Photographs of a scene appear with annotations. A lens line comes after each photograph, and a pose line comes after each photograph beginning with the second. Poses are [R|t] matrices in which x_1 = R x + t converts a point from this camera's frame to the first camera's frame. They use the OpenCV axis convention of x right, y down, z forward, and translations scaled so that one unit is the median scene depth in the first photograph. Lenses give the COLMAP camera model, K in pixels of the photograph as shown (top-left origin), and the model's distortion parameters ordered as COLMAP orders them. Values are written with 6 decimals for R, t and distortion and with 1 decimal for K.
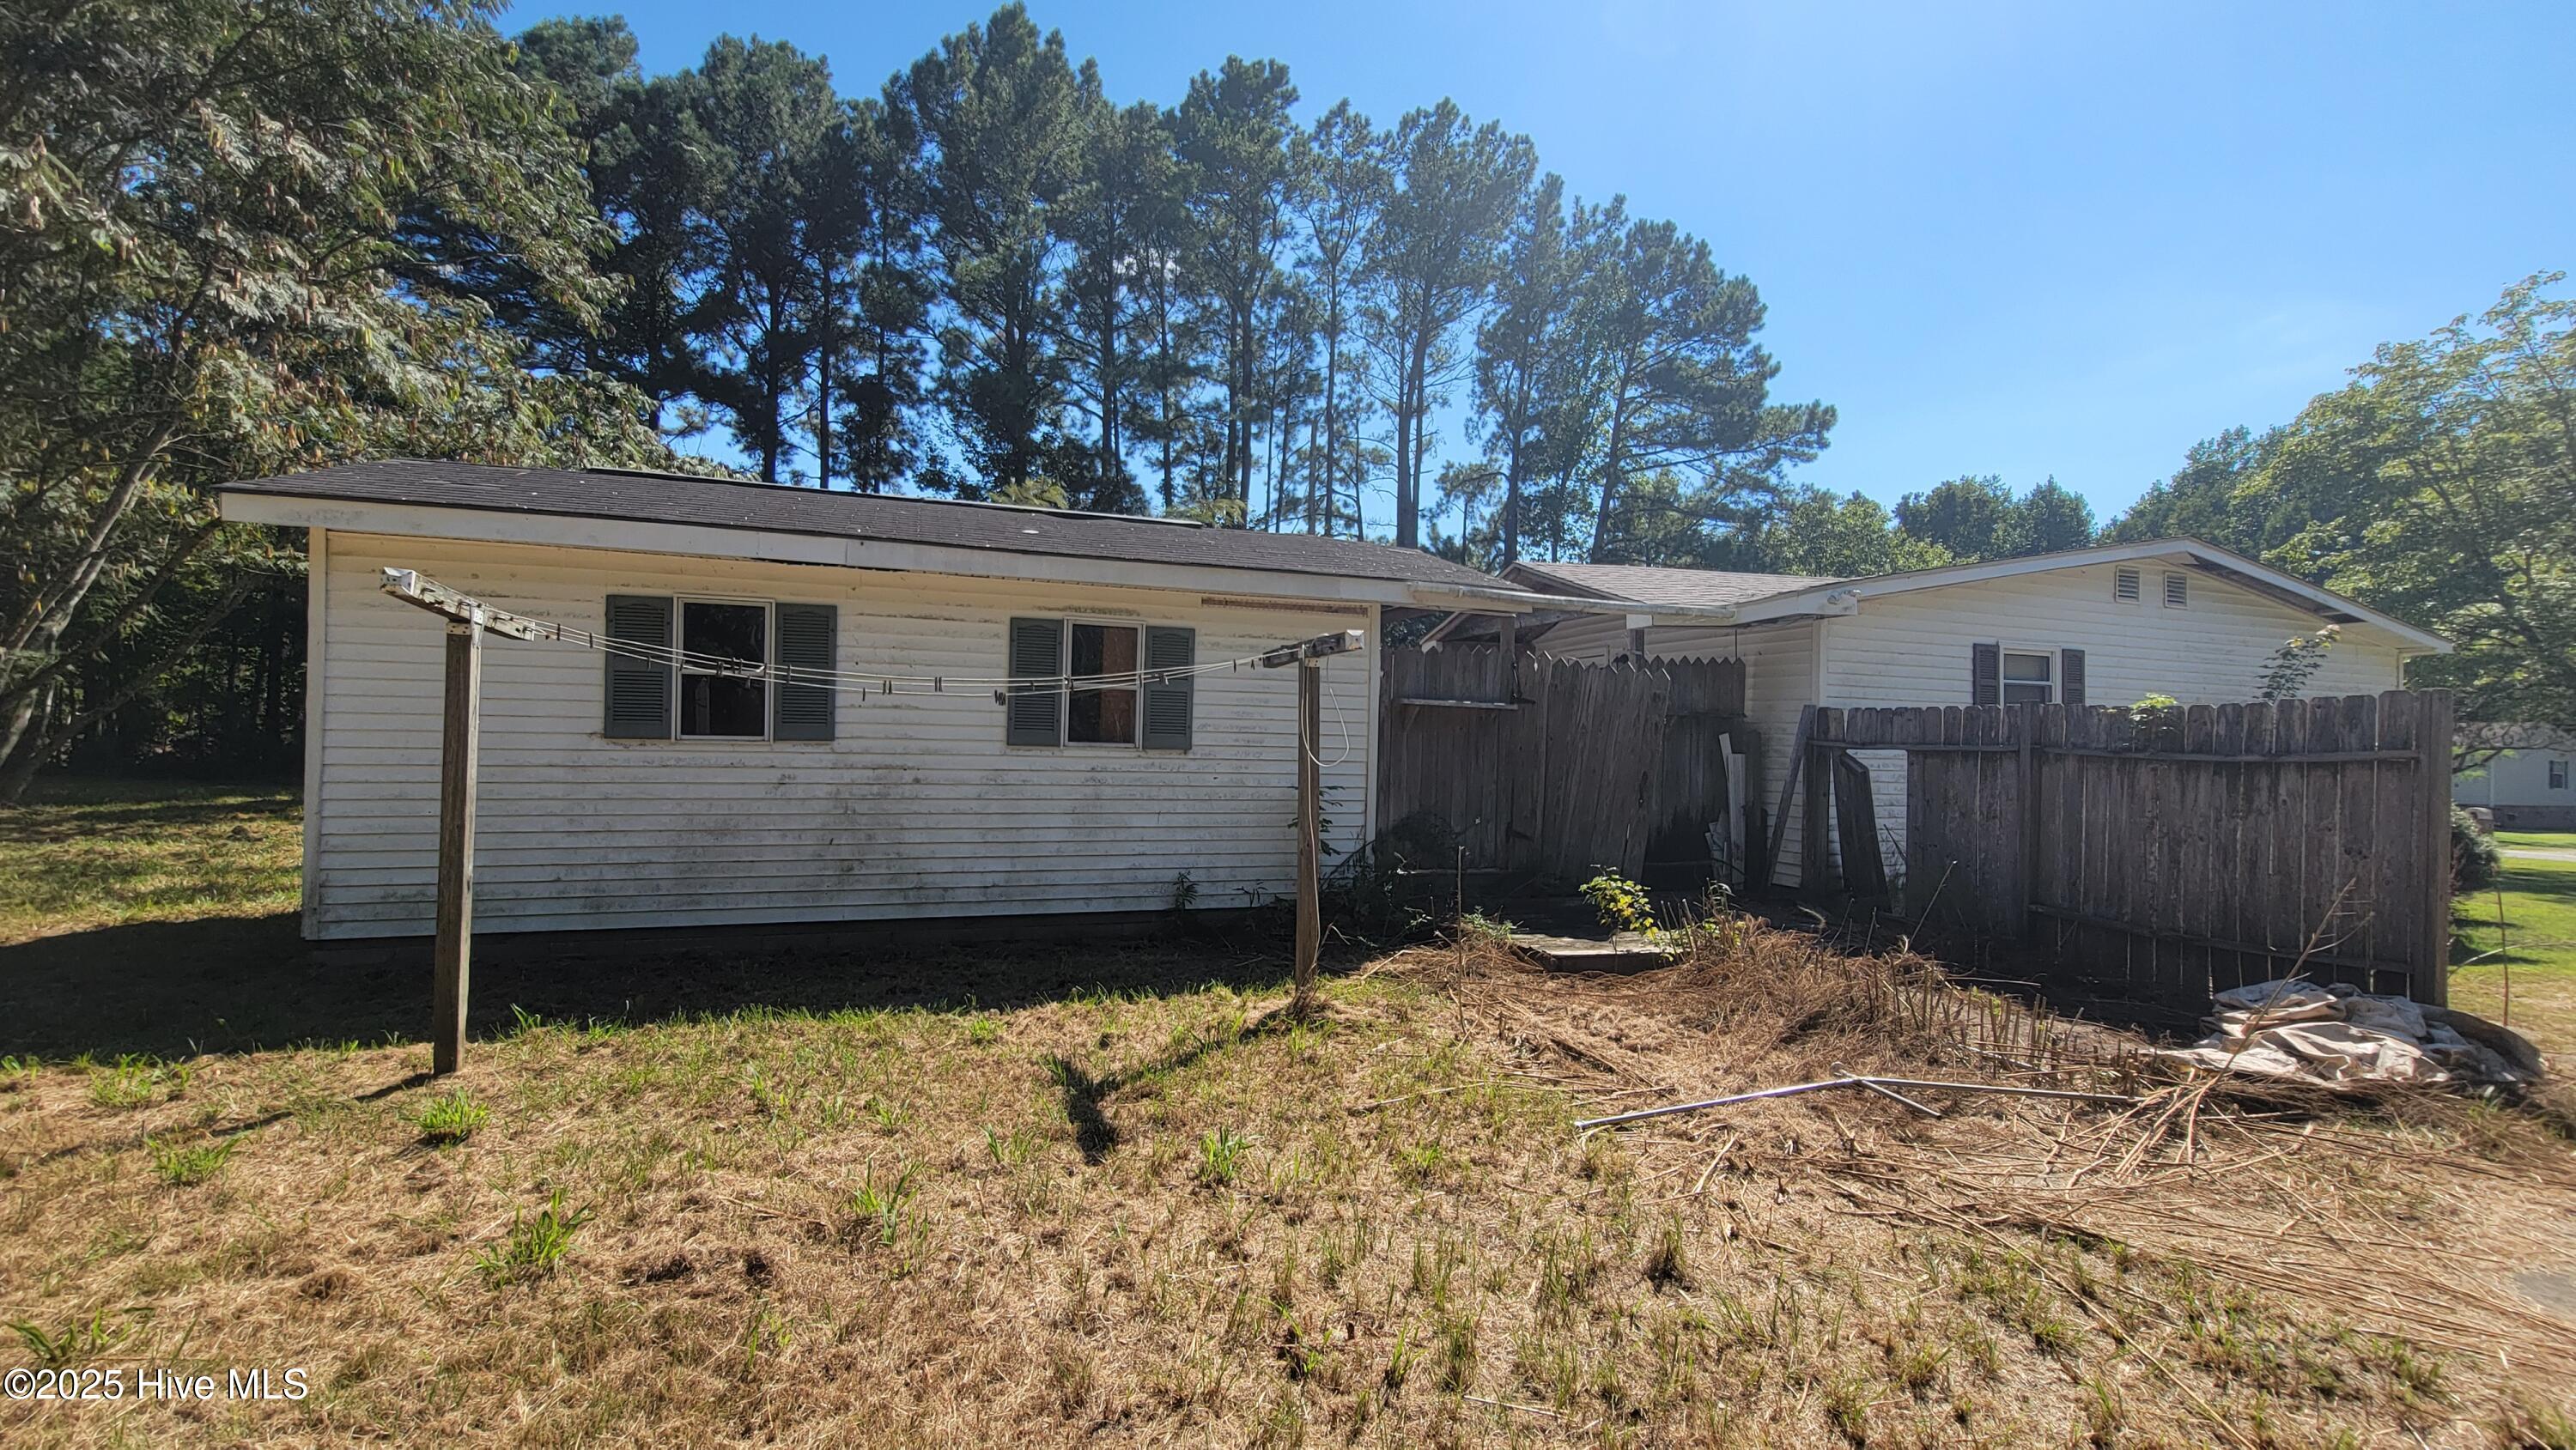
lens RADIAL K [[1039.5, 0, 1289.8], [0, 1039.5, 729.8], [0, 0, 1]] dist [-0.001846, -0.000113]
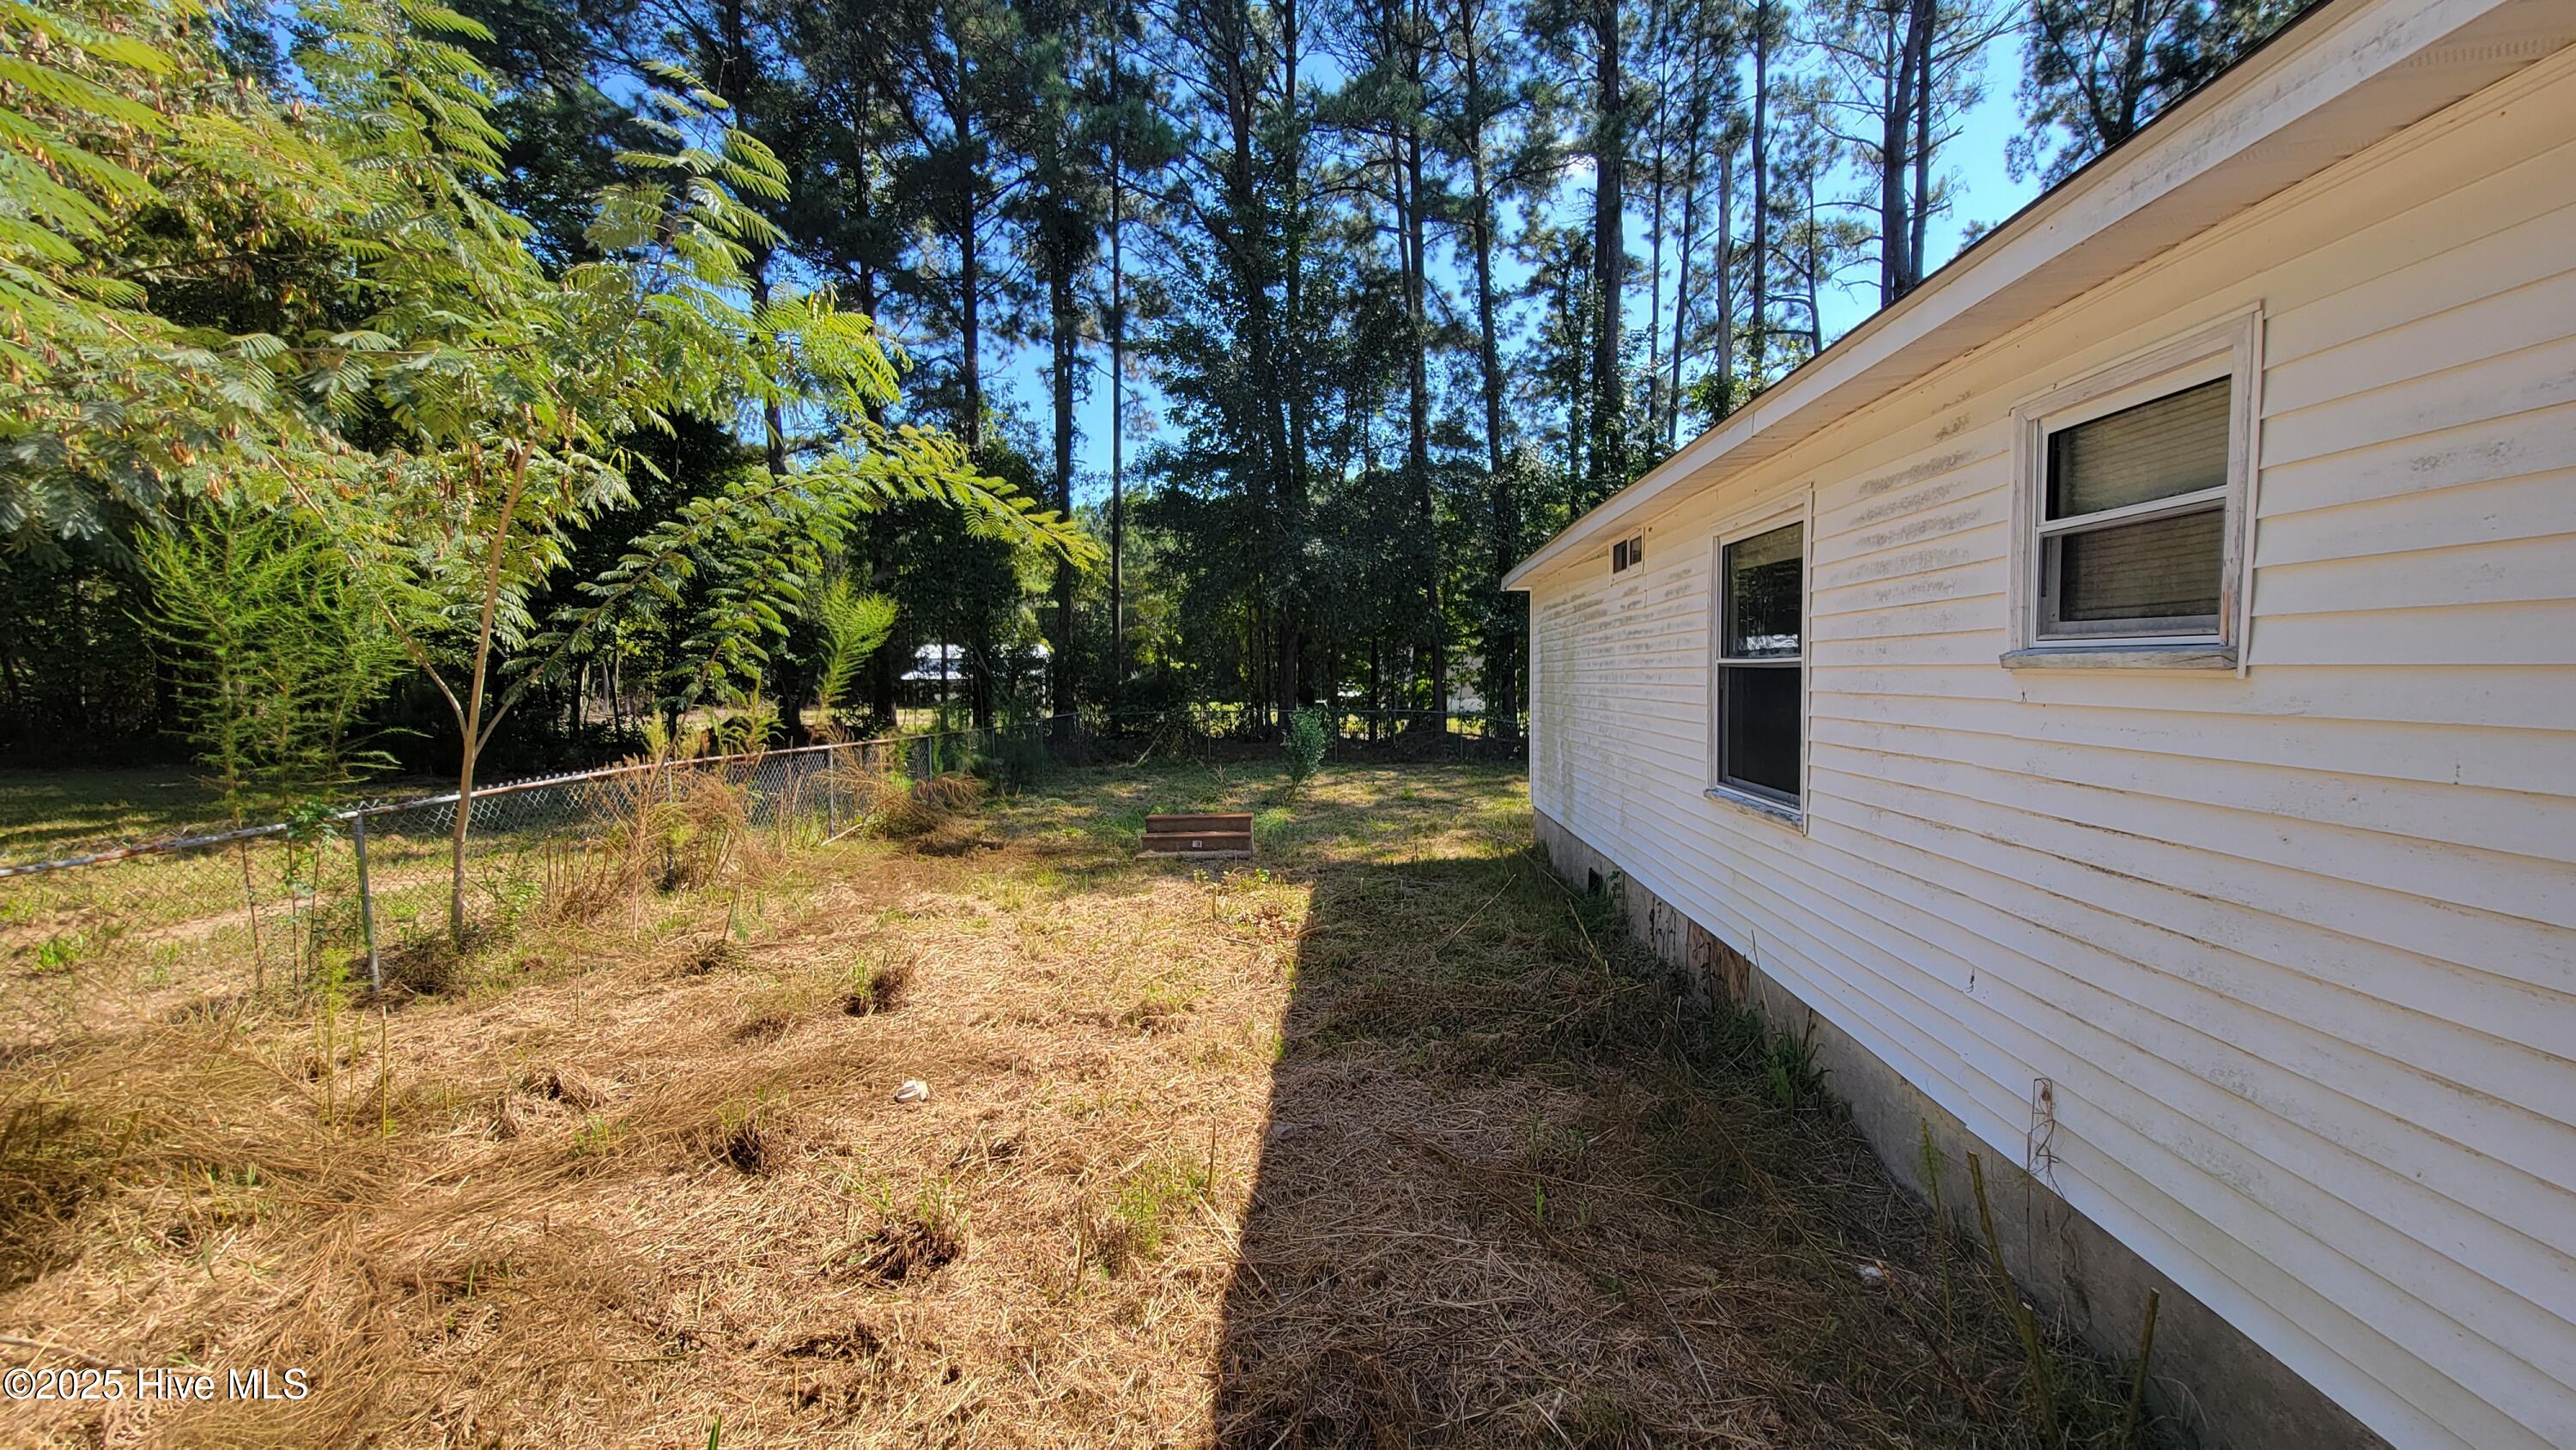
lens RADIAL K [[1039.5, 0, 1289.8], [0, 1039.5, 729.8], [0, 0, 1]] dist [-0.001846, -0.000113]
pose [[0.915950, -0.007357, -0.401225, 0.024517], [0.033174, 0.997798, 0.057437, -0.002153], [0.399919, -0.065920, 0.914177, 0.249599]]
